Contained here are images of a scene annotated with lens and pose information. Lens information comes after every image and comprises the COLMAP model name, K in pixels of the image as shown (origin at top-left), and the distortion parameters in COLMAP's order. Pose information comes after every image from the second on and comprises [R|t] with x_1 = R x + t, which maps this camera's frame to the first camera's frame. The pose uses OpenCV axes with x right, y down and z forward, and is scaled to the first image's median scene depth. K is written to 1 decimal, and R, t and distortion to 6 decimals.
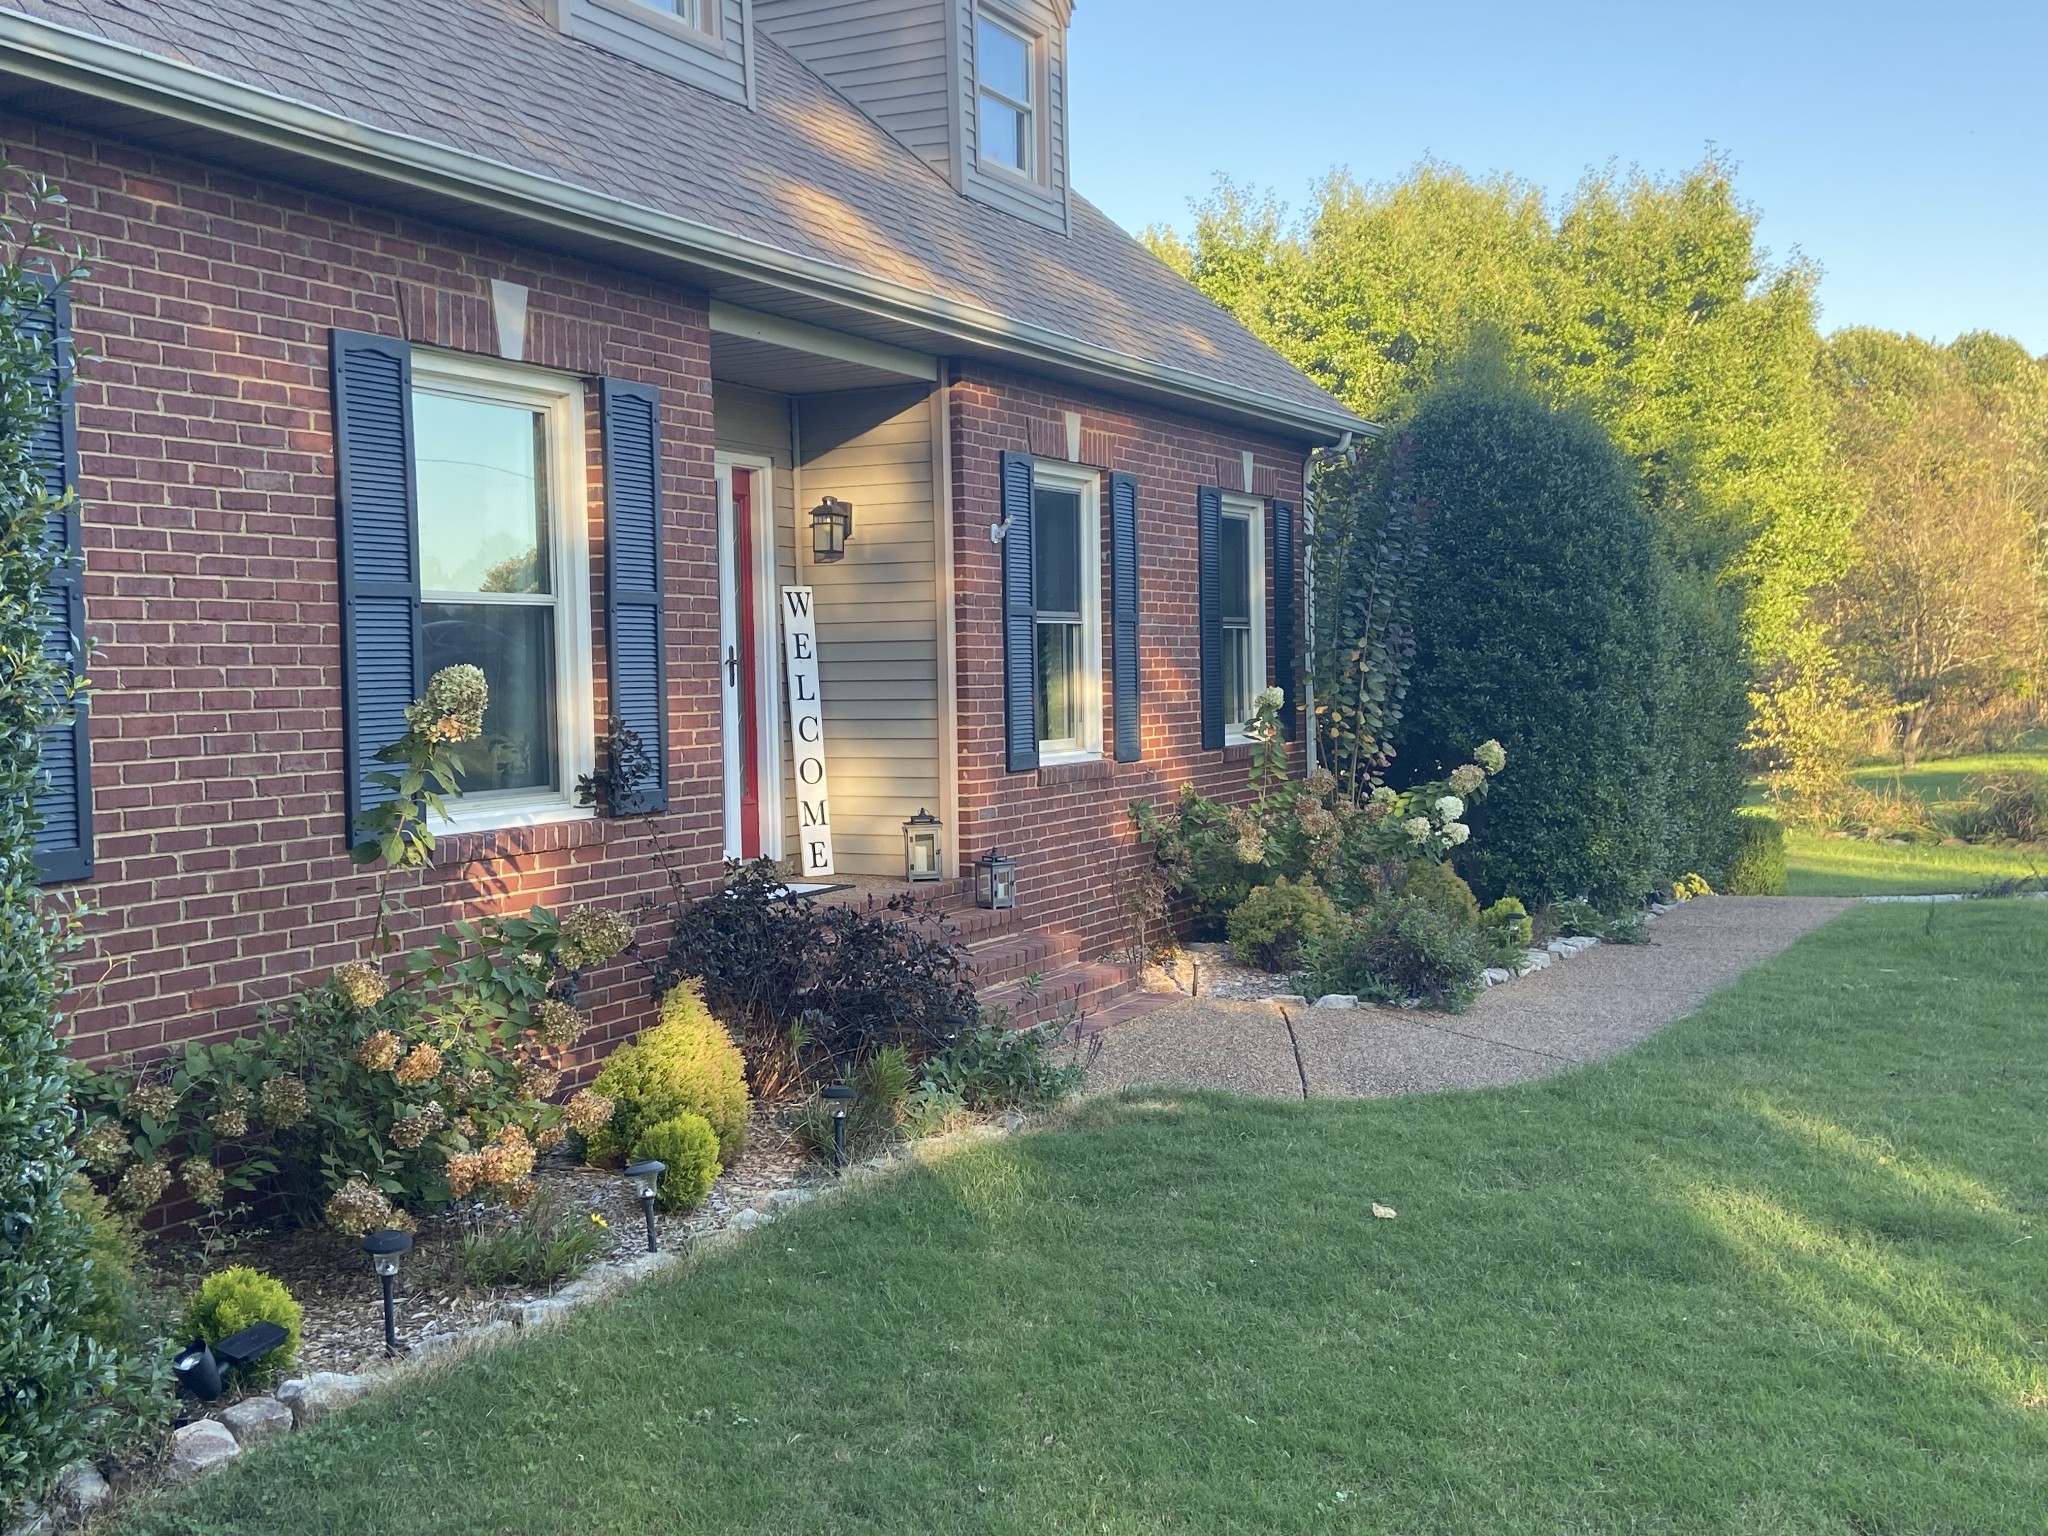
lens RADIAL K [[2141.9, 0, 1015.9], [0, 2141.9, 739.1], [0, 0, 1]] dist [0.114977, -0.119583]
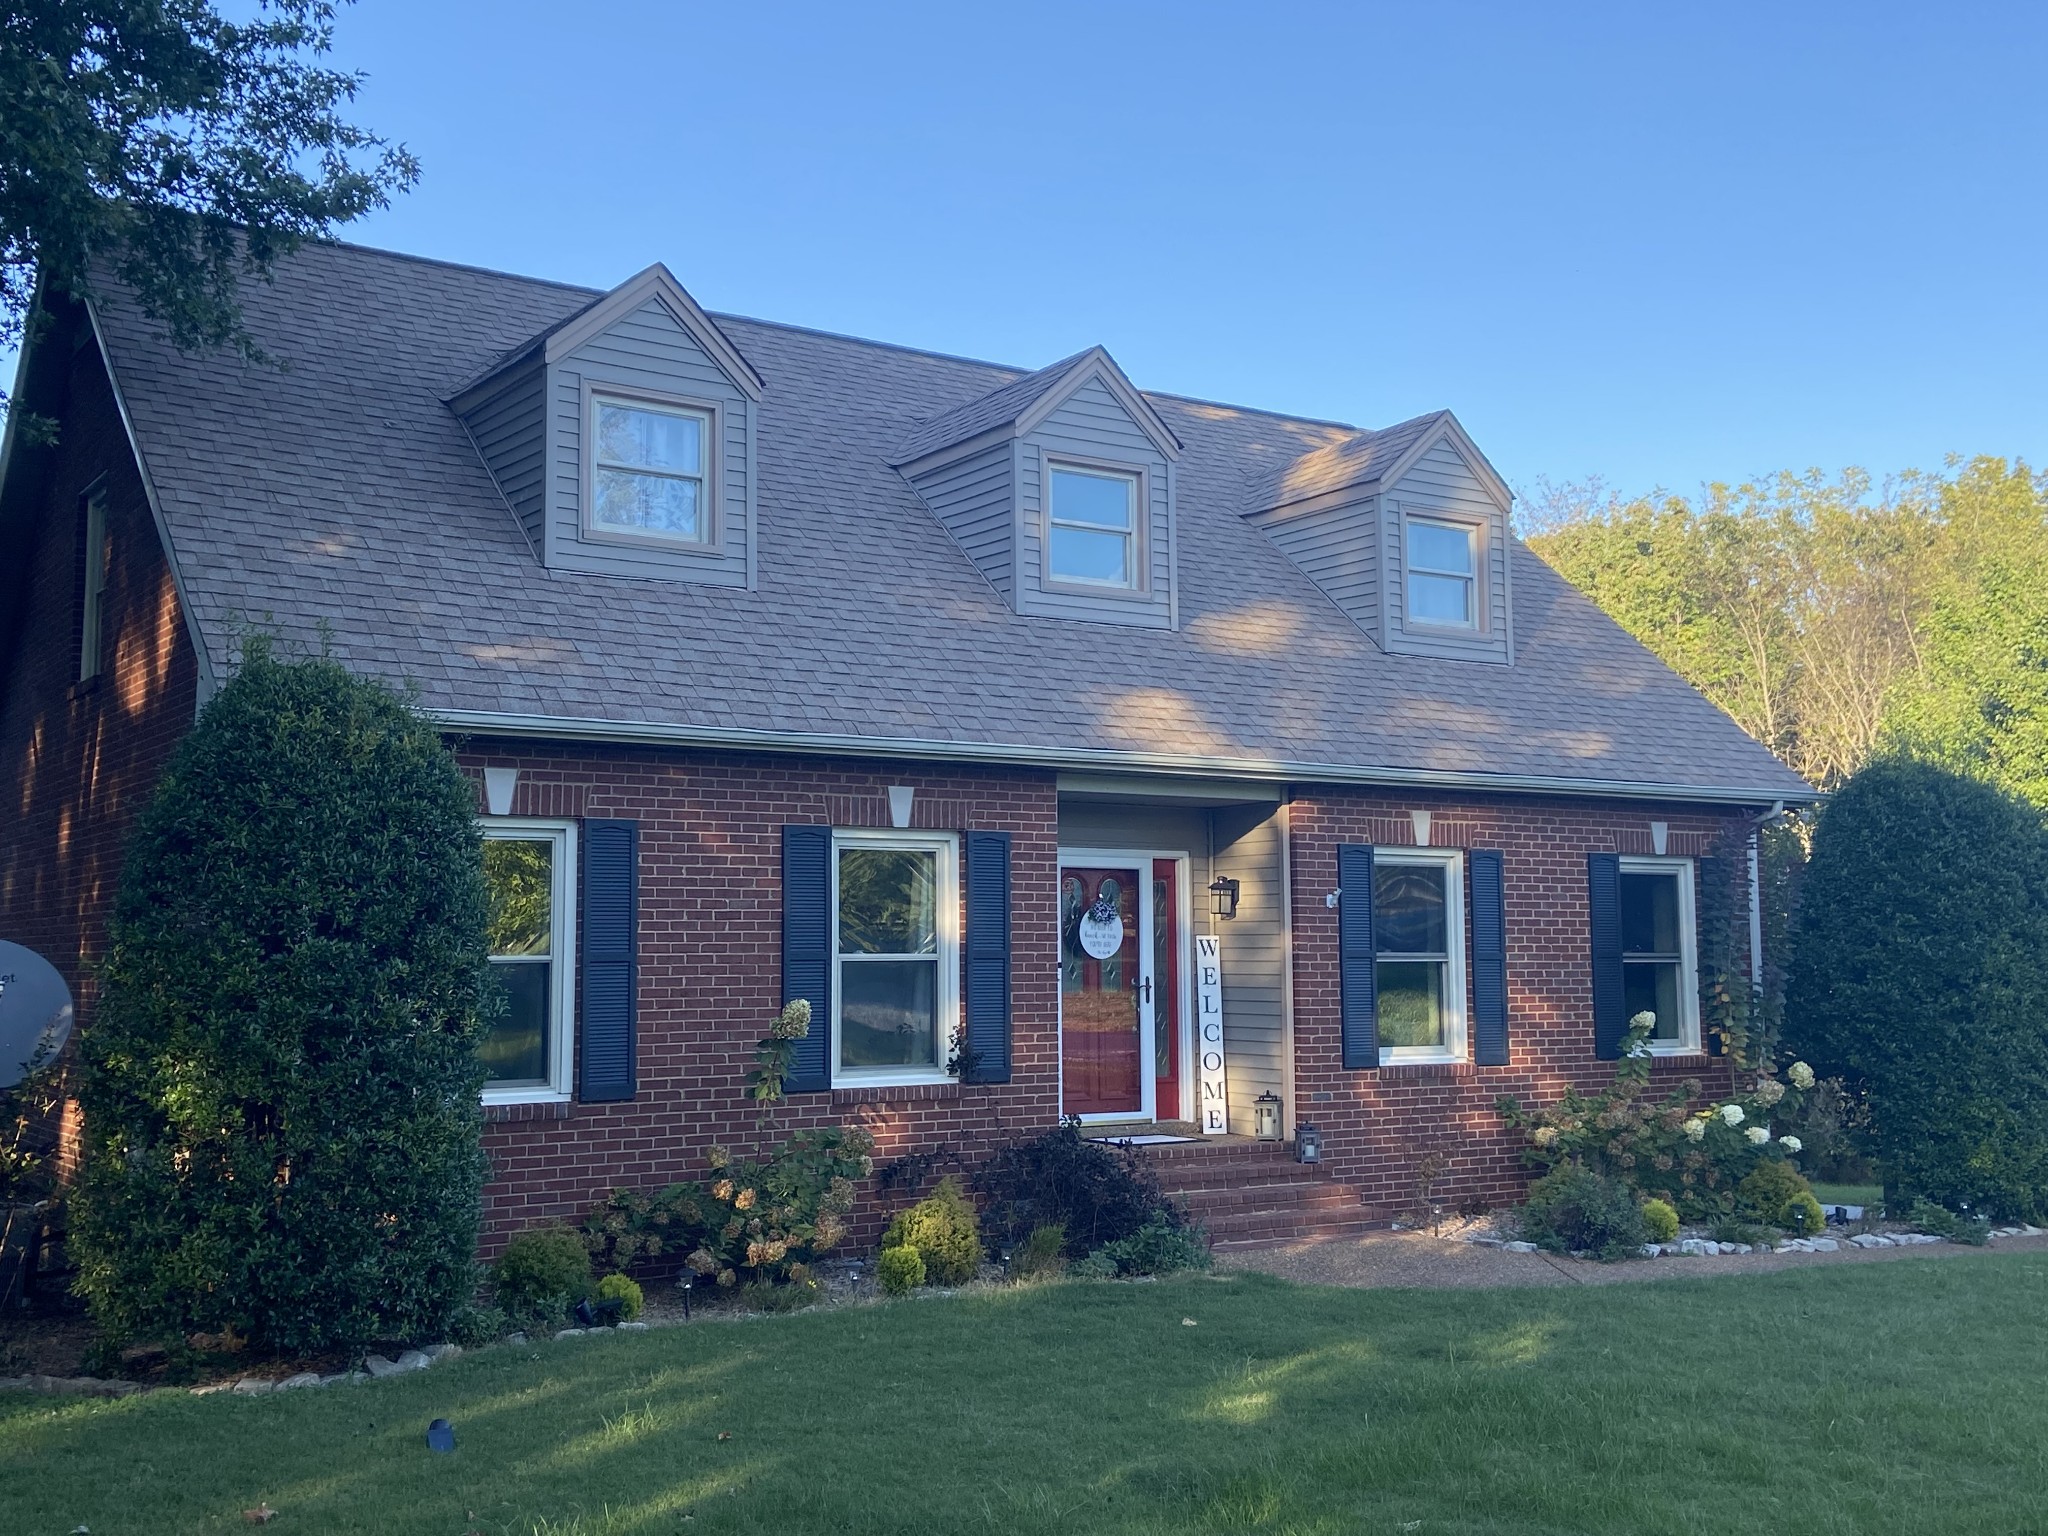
lens RADIAL K [[2141.9, 0, 1015.9], [0, 2141.9, 739.1], [0, 0, 1]] dist [0.114977, -0.119583]
pose [[0.871904, -0.034434, -0.488464, 0.698424], [-0.028809, 0.992189, -0.121368, -0.029729], [0.488828, 0.119893, 0.864102, -0.502849]]
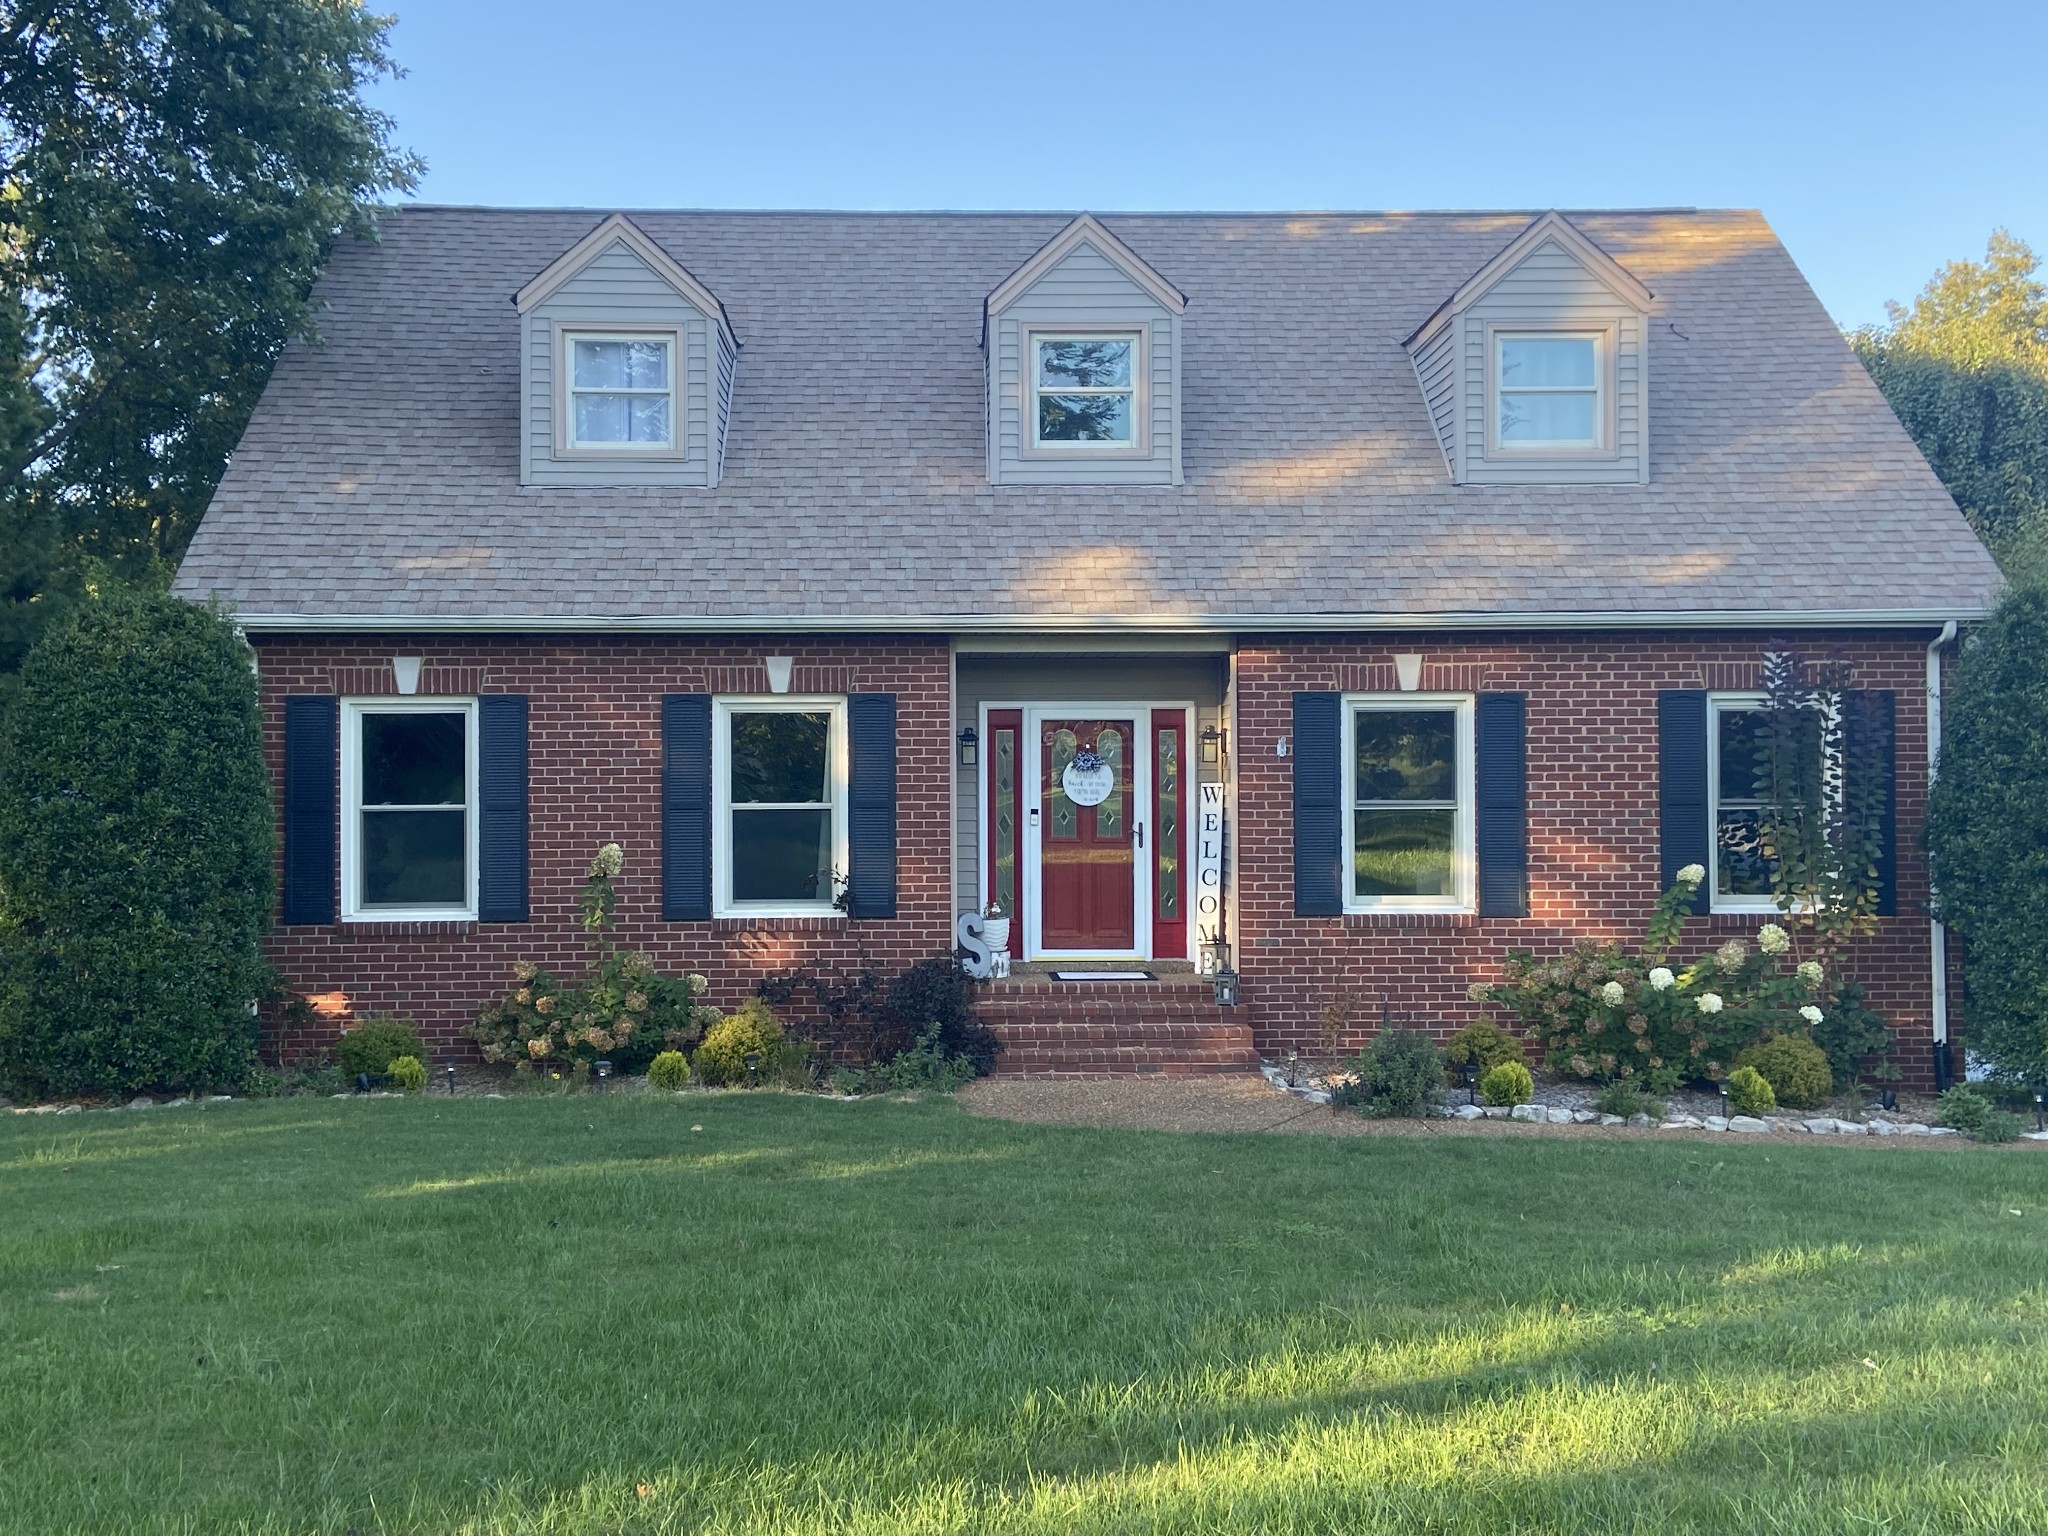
lens RADIAL K [[2141.9, 0, 1015.9], [0, 2141.9, 739.1], [0, 0, 1]] dist [0.114977, -0.119583]
pose [[0.478760, 0.000991, -0.877945, 1.585392], [-0.034546, 0.999246, -0.017711, -0.095734], [0.877266, 0.038809, 0.478434, 0.199208]]
